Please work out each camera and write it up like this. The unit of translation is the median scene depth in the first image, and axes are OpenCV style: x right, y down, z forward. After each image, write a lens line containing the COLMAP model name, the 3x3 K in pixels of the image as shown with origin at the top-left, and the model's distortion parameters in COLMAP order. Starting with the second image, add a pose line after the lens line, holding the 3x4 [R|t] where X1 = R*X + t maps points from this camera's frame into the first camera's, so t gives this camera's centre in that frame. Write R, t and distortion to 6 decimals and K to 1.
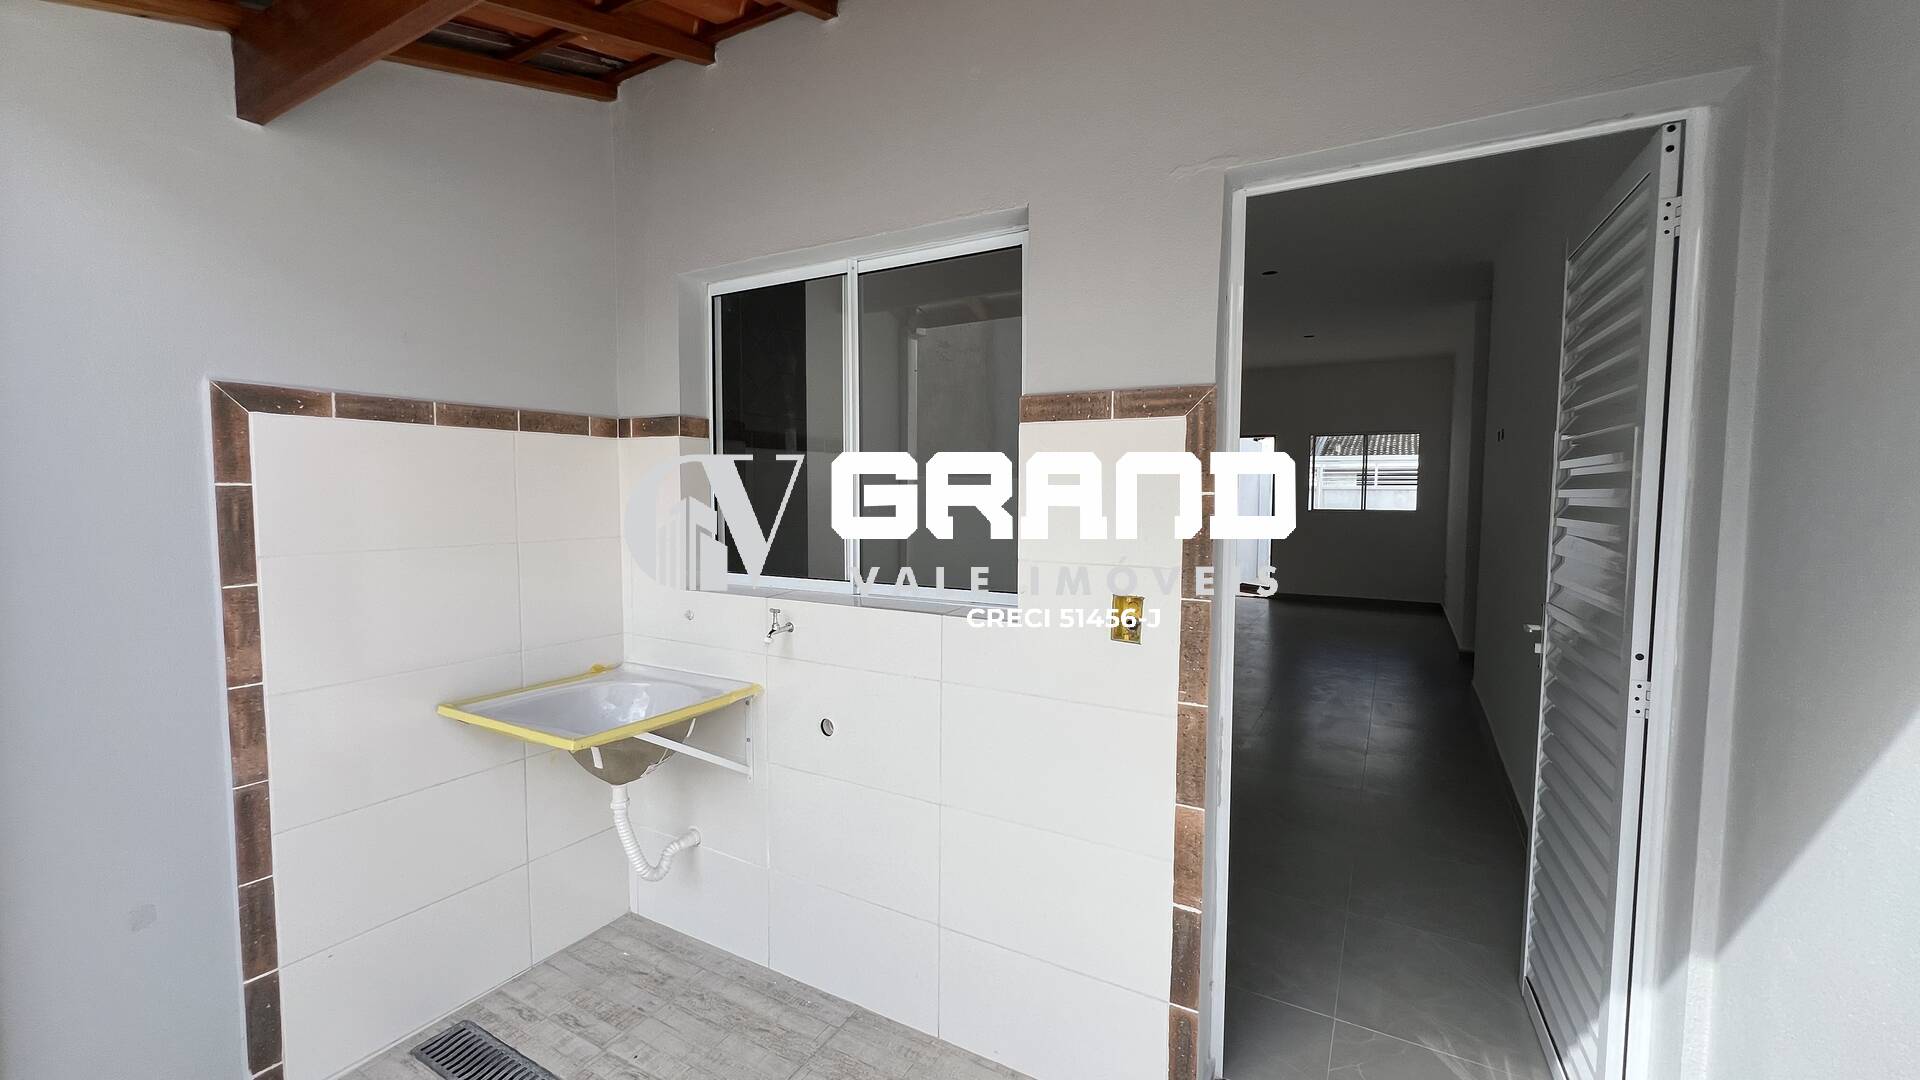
lens RADIAL K [[736.1, 0, 1002.7], [0, 736.1, 541.5], [0, 0, 1]] dist [0.001009, 0.000303]
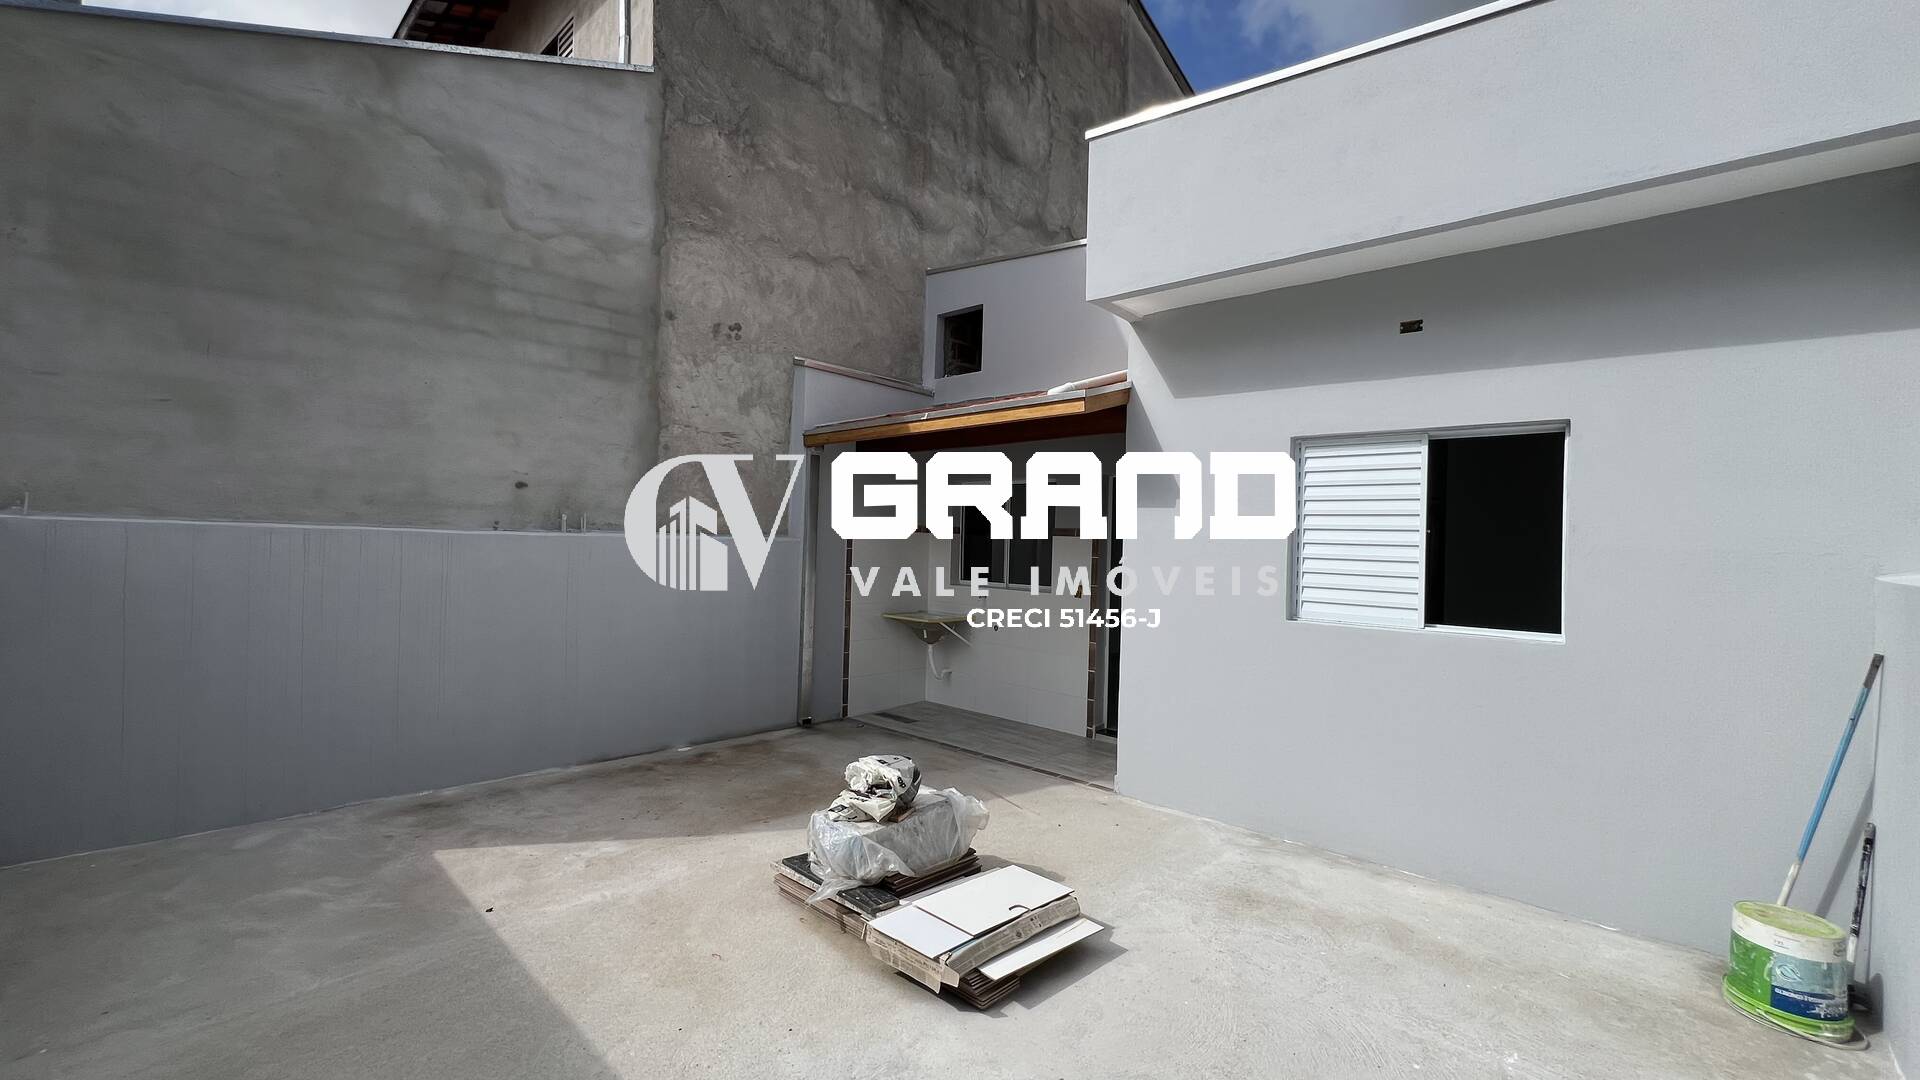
lens RADIAL K [[769.7, 0, 984.7], [0, 769.7, 541.8], [0, 0, 1]] dist [0.000577, 0.000056]
pose [[0.969431, 0.021182, -0.244449, 0.566181], [-0.038459, 0.997070, -0.066122, 0.113789], [0.242332, 0.073502, 0.967405, -2.456976]]
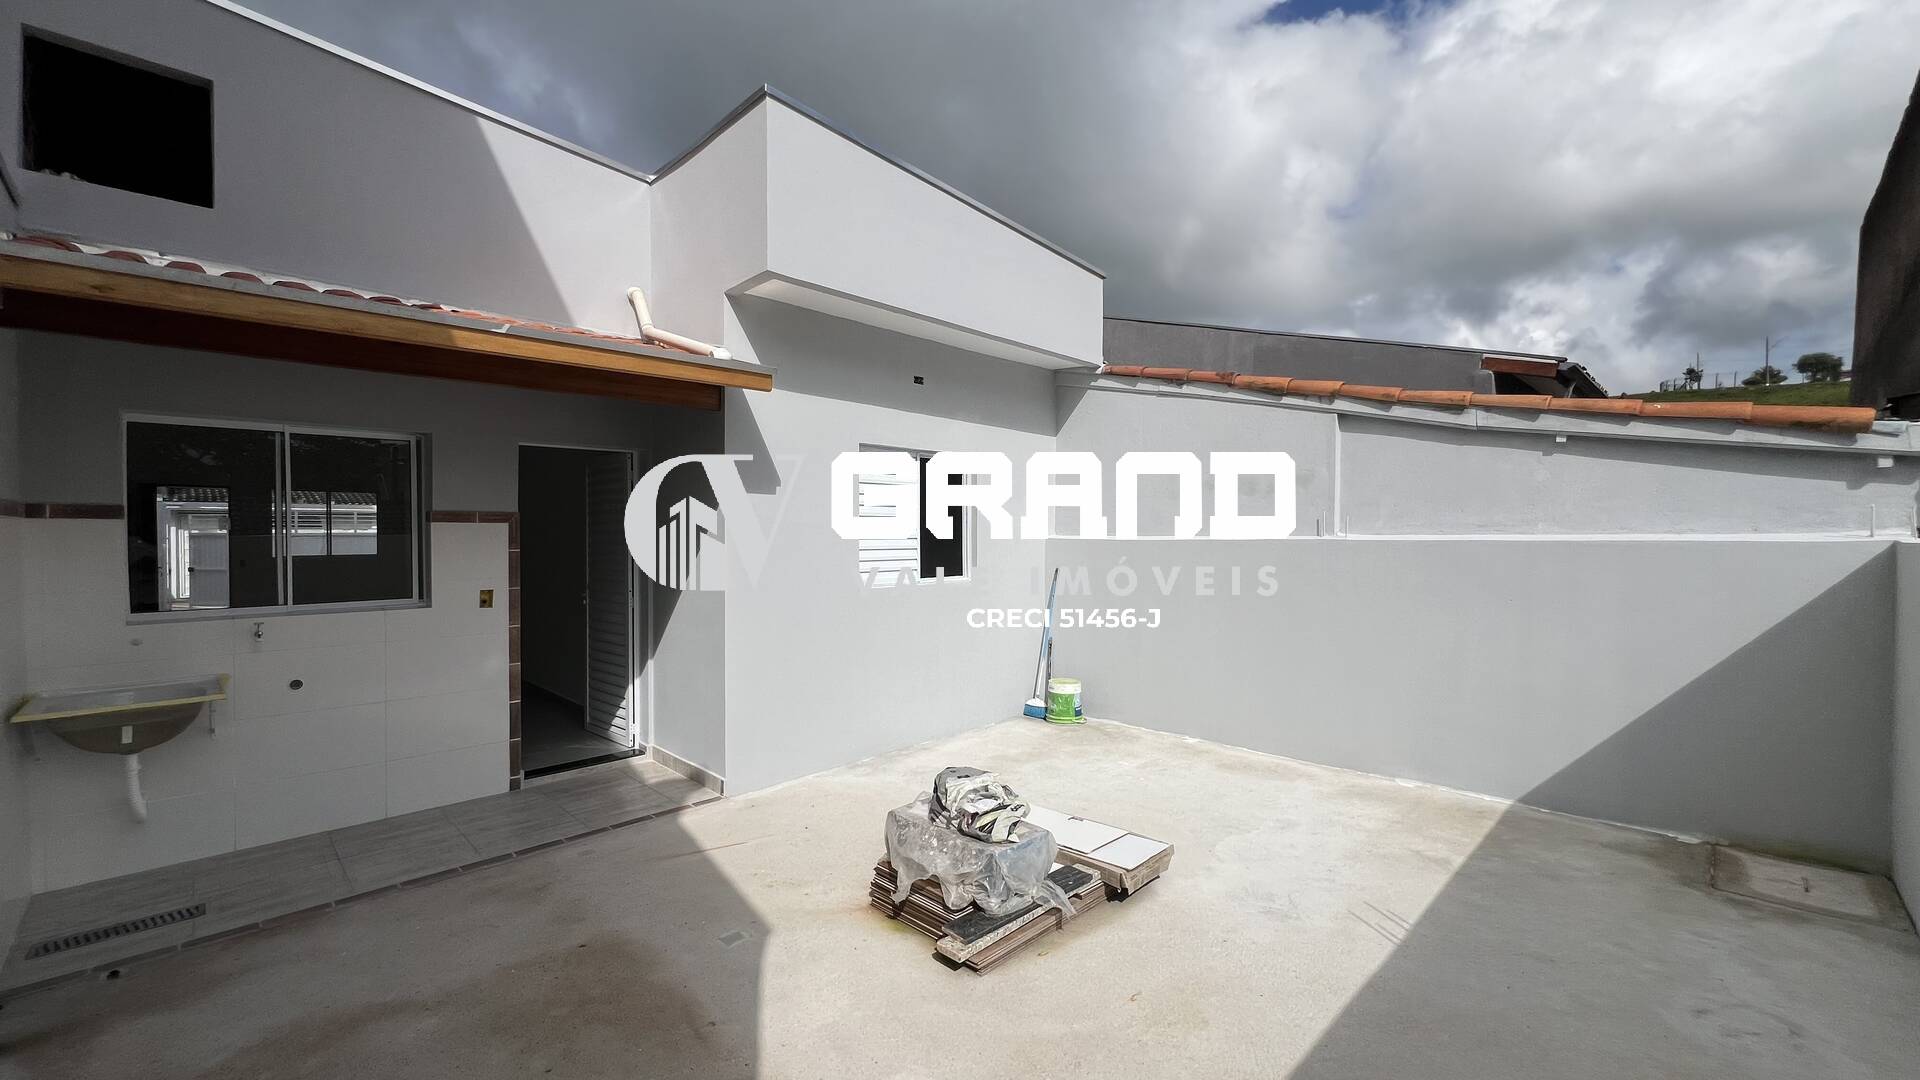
lens RADIAL K [[765.4, 0, 924.2], [0, 765.4, 541.1], [0, 0, 1]] dist [0.000859, 0.000349]
pose [[0.307826, -0.015779, 0.951312, -1.701876], [0.067883, 0.997679, -0.005418, 0.018388], [-0.949018, 0.066246, 0.308183, -1.170708]]
